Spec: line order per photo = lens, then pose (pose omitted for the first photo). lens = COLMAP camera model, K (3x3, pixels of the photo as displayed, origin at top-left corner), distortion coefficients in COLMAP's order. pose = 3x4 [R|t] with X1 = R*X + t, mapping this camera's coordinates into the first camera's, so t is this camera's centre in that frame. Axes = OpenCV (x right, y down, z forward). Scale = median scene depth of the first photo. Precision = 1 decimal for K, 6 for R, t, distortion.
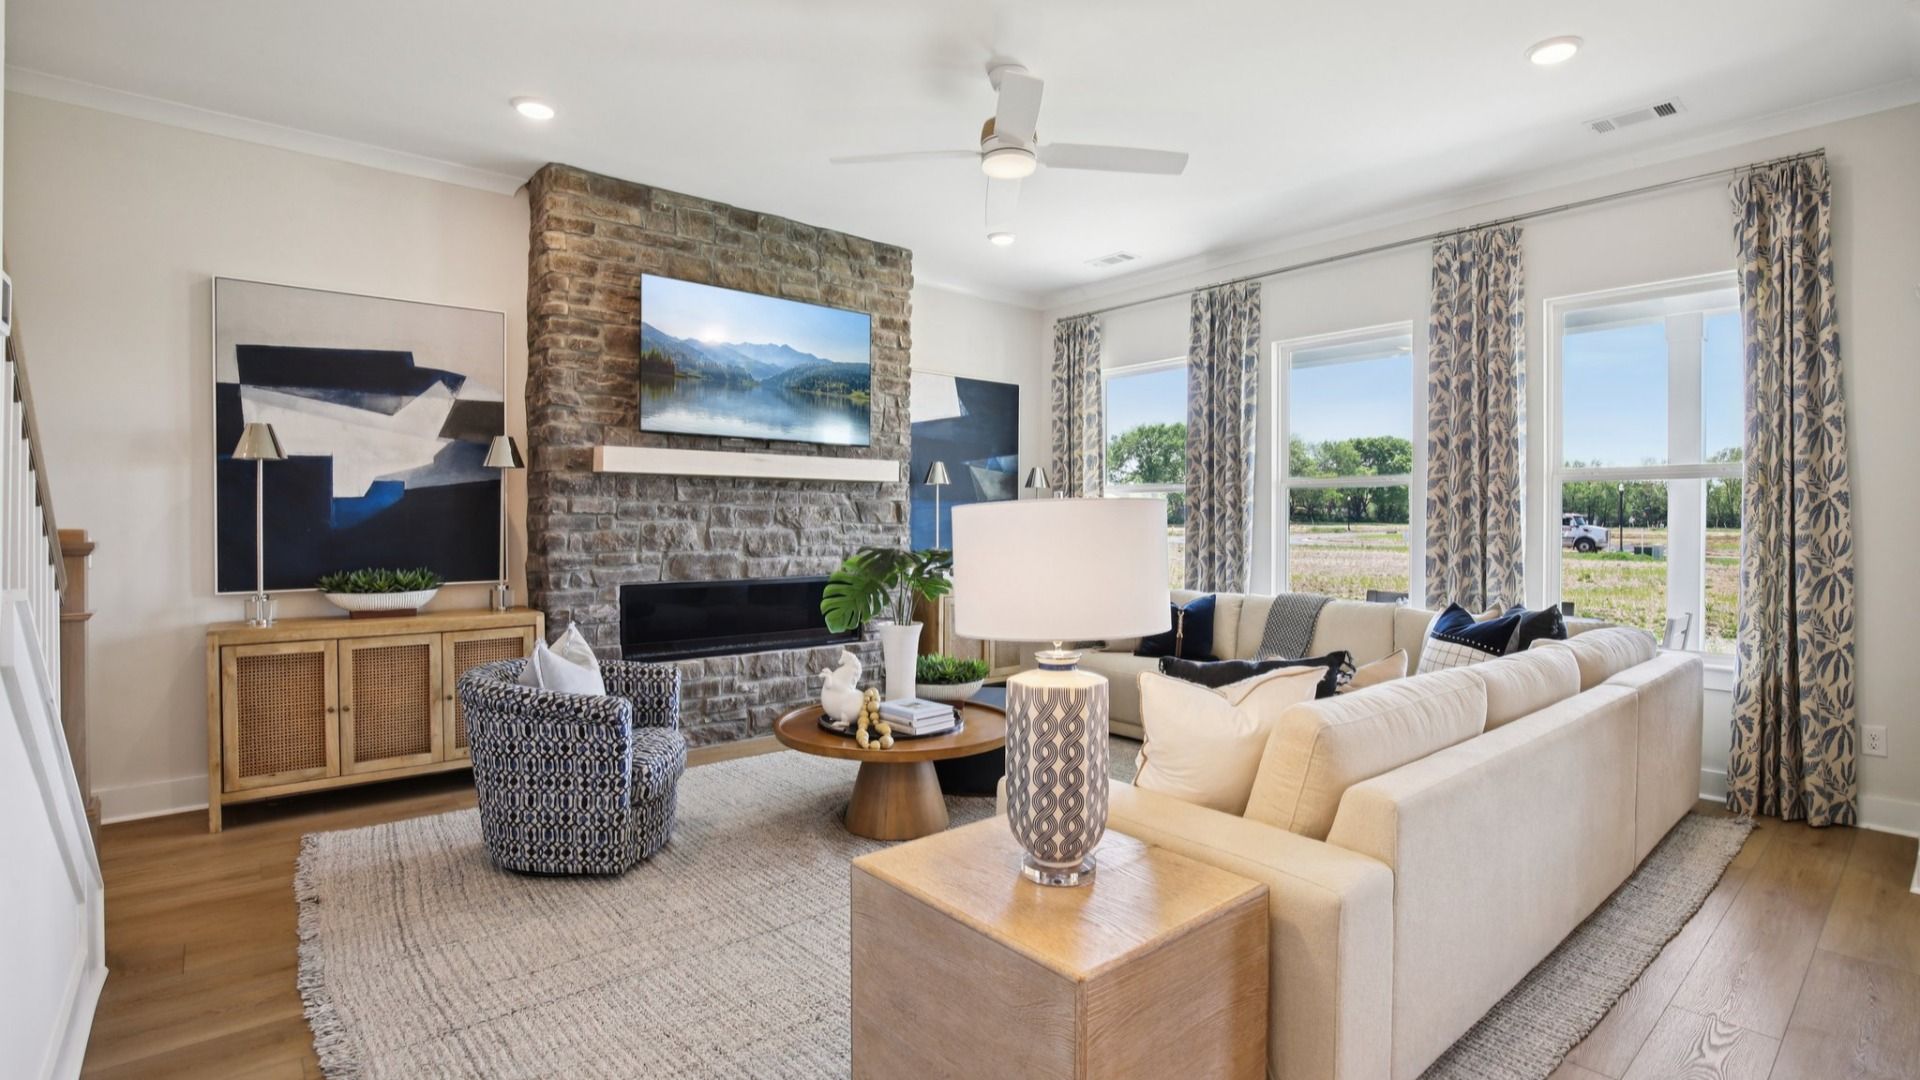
lens RADIAL K [[877.2, 0, 959.4], [0, 877.2, 532.2], [0, 0, 1]] dist [-0.024442, 0.001396]
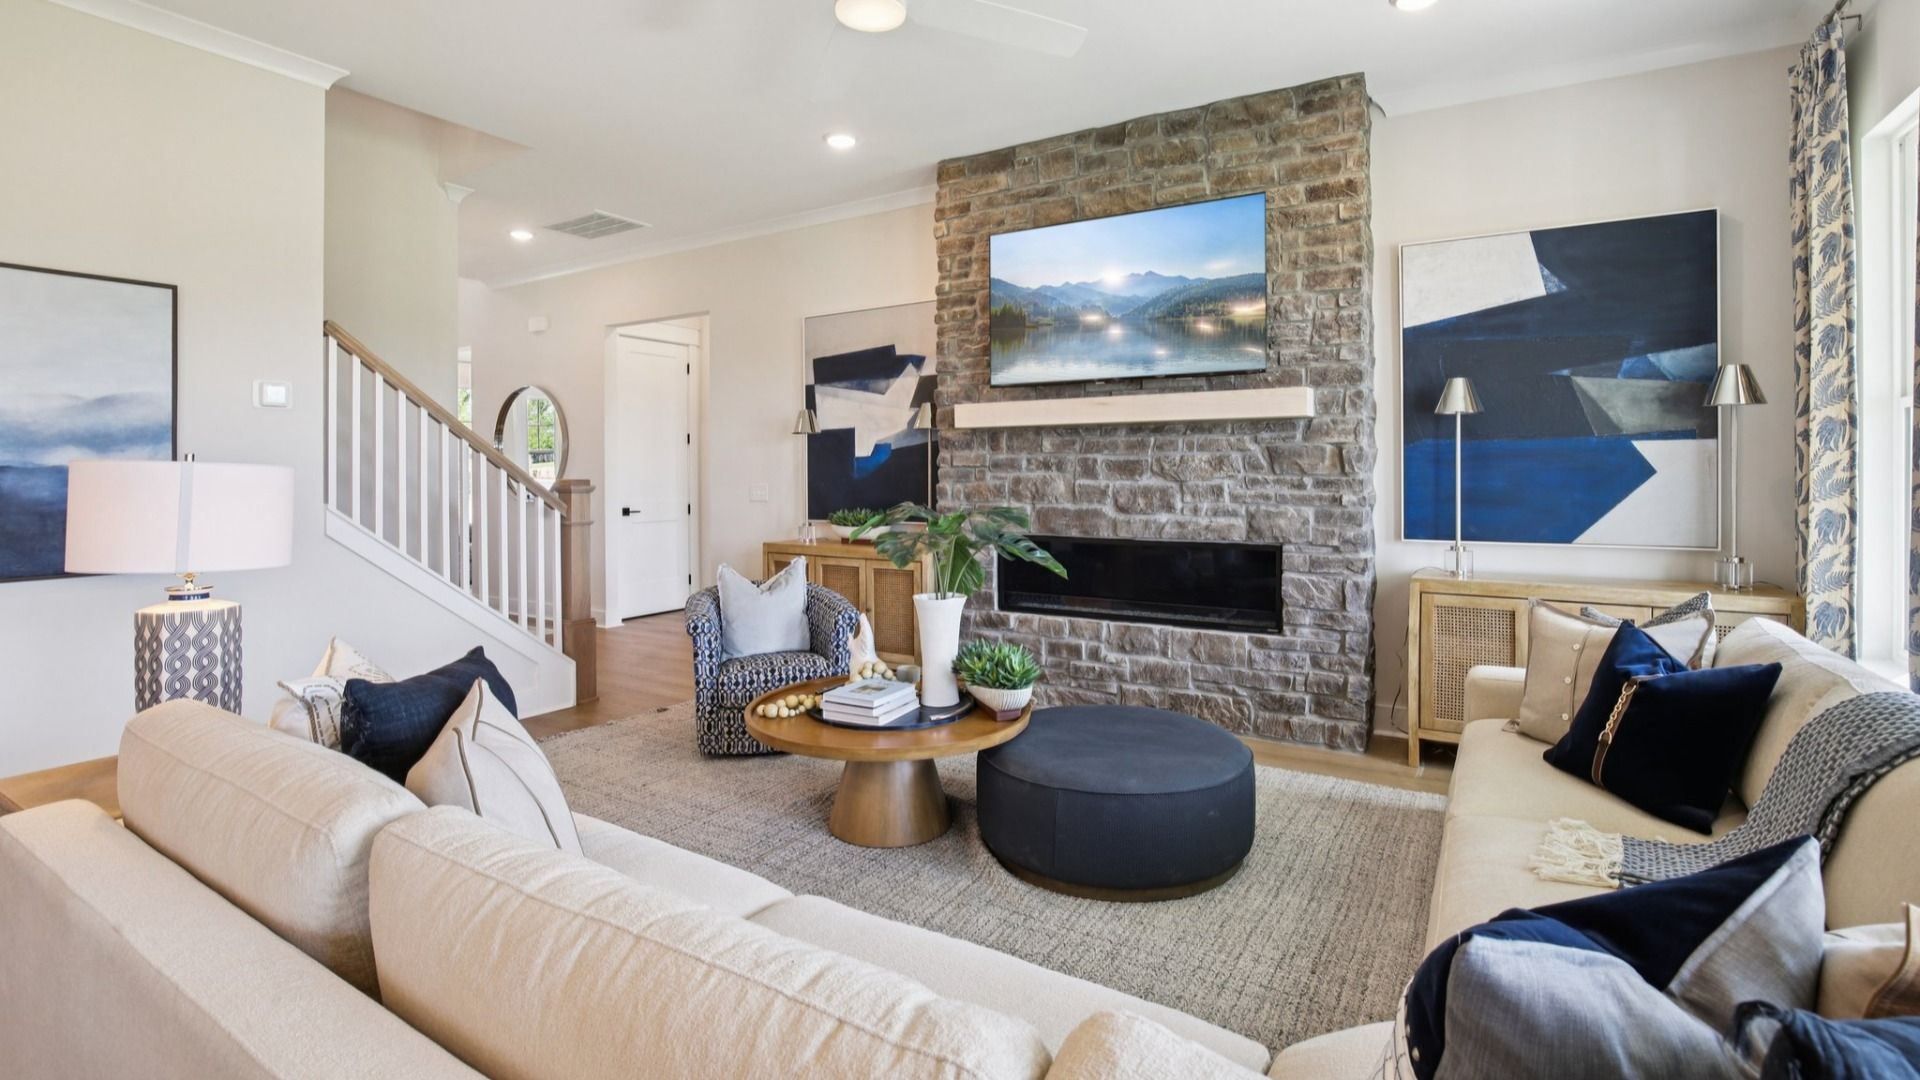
lens RADIAL K [[867.5, 0, 965.0], [0, 867.5, 480.6], [0, 0, 1]] dist [-0.024480, 0.000092]
pose [[0.330490, 0.006059, -0.943790, 0.551933], [-0.009092, 0.999953, 0.003236, -0.006288], [0.943766, 0.007512, 0.330530, 0.576652]]
